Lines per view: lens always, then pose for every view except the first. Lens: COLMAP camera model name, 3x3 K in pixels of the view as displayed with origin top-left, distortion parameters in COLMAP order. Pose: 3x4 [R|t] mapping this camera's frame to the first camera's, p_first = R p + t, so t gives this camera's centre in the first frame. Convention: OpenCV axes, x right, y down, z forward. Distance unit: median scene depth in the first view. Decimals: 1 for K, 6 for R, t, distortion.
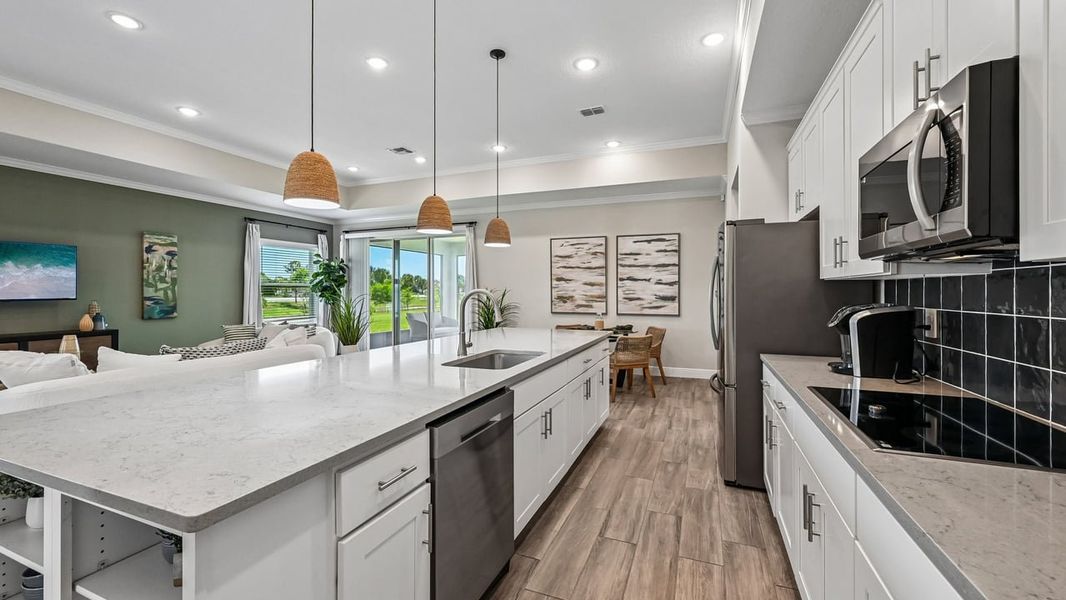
lens RADIAL K [[429.2, 0, 532.2], [0, 429.2, 292.3], [0, 0, 1]] dist [0.000813, 0.000071]
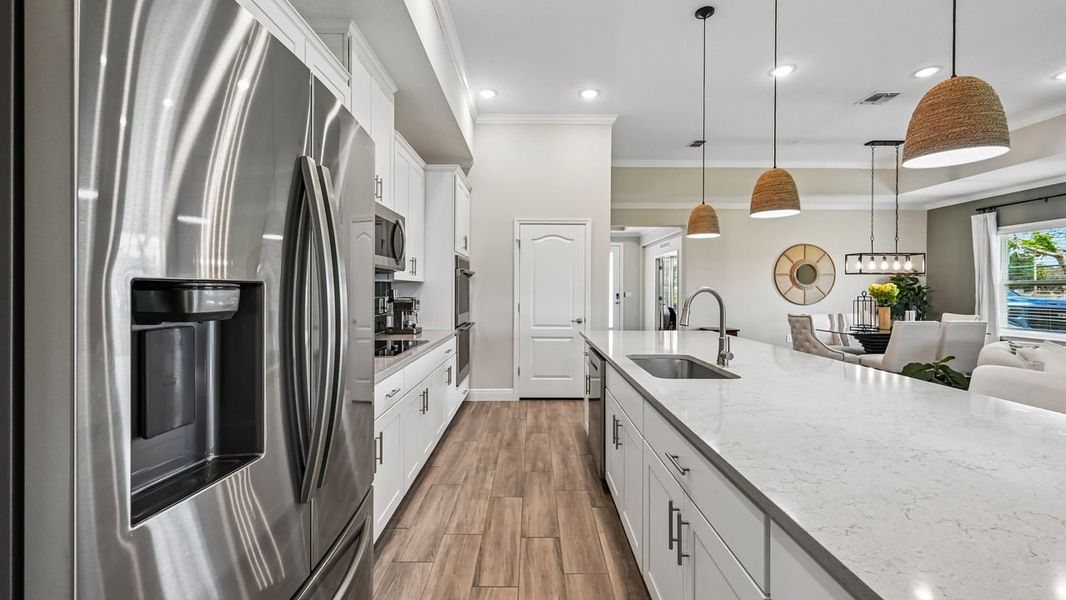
lens RADIAL K [[429.2, 0, 539.0], [0, 429.2, 292.6], [0, 0, 1]] dist [0.000813, 0.000071]
pose [[-0.922801, -0.000421, -0.385276, 0.201687], [-0.004947, 0.999930, 0.010758, -0.001331], [0.385245, 0.011834, -0.922739, 0.658868]]
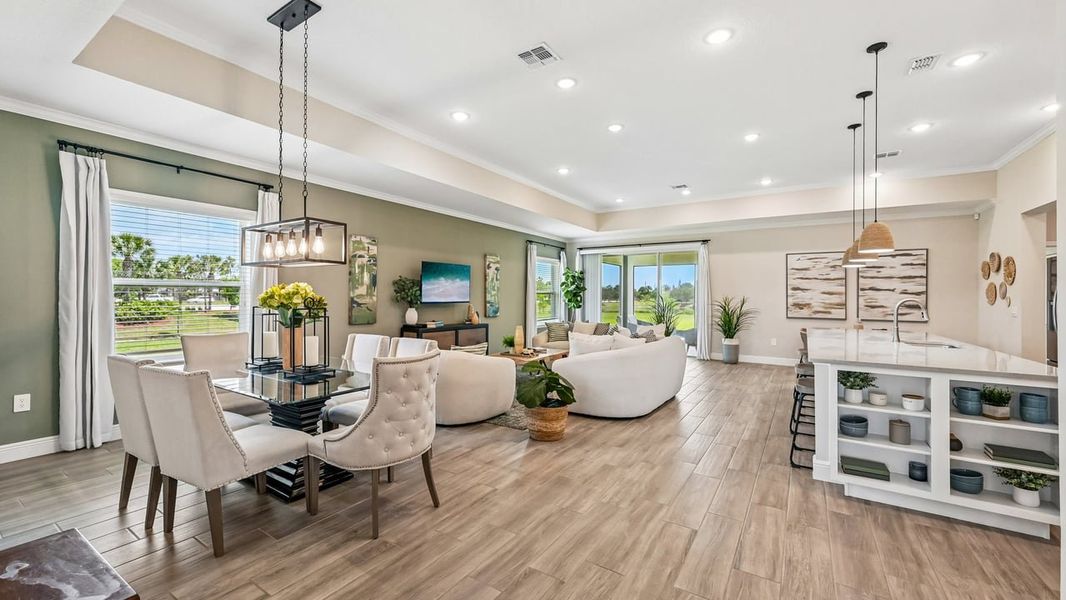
lens RADIAL K [[429.2, 0, 529.9], [0, 429.2, 296.3], [0, 0, 1]] dist [0.000813, 0.000071]
pose [[0.981763, 0.007393, -0.189967, -0.455699], [-0.008423, 0.999954, -0.004615, 0.001225], [0.189924, 0.006131, 0.981780, -0.296934]]
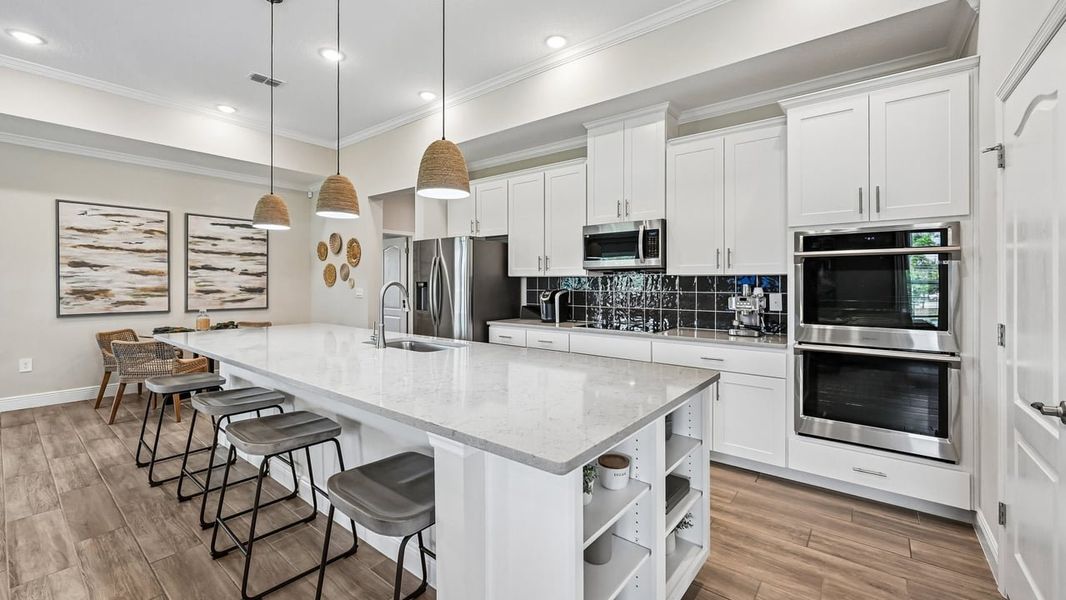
lens RADIAL K [[429.2, 0, 532.0], [0, 429.2, 281.9], [0, 0, 1]] dist [0.000813, 0.000071]
pose [[0.286280, 0.001107, 0.958145, -0.398736], [0.002507, 0.999995, -0.001904, -0.000324], [-0.958143, 0.002947, 0.286276, 0.156072]]
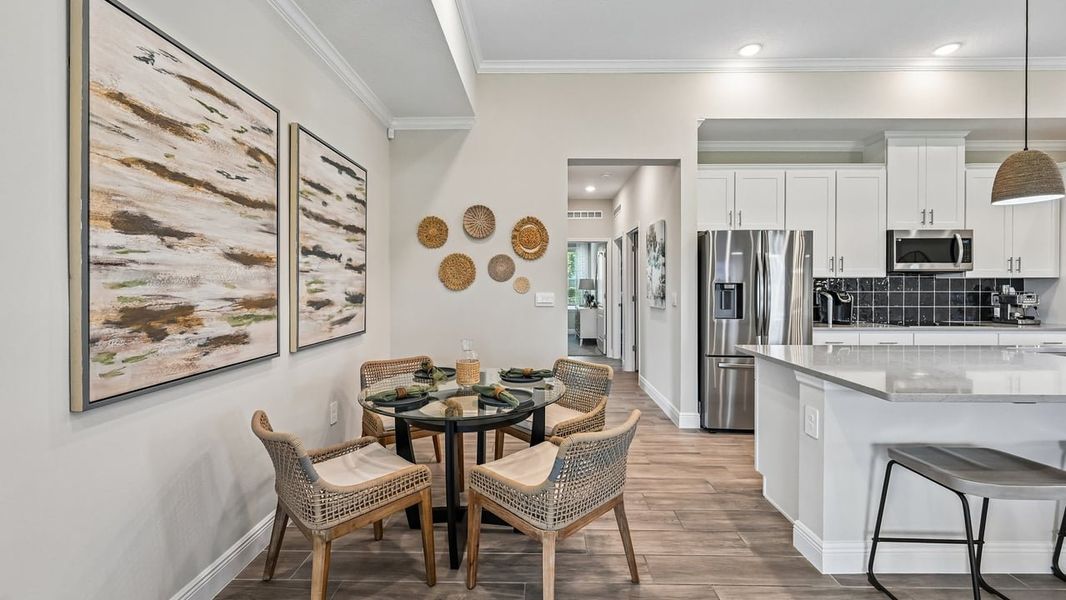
lens RADIAL K [[429.2, 0, 533.6], [0, 429.2, 284.8], [0, 0, 1]] dist [0.000813, 0.000071]
pose [[-0.357393, -0.001703, 0.933953, -0.200751], [0.003055, 0.999991, 0.002993, -0.002470], [-0.933949, 0.003923, -0.357384, 0.974478]]
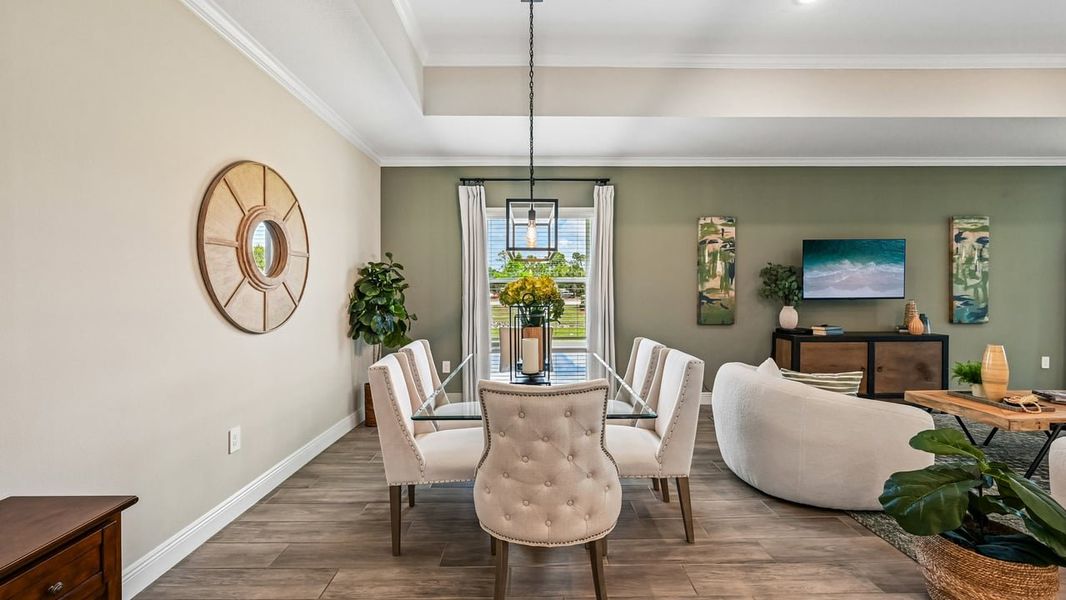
lens RADIAL K [[429.2, 0, 535.3], [0, 429.2, 292.9], [0, 0, 1]] dist [0.000813, 0.000071]
pose [[0.384268, 0.004993, -0.923208, -0.410120], [0.000395, 0.999984, 0.005572, -0.000017], [0.923221, -0.002506, 0.384260, -0.045759]]
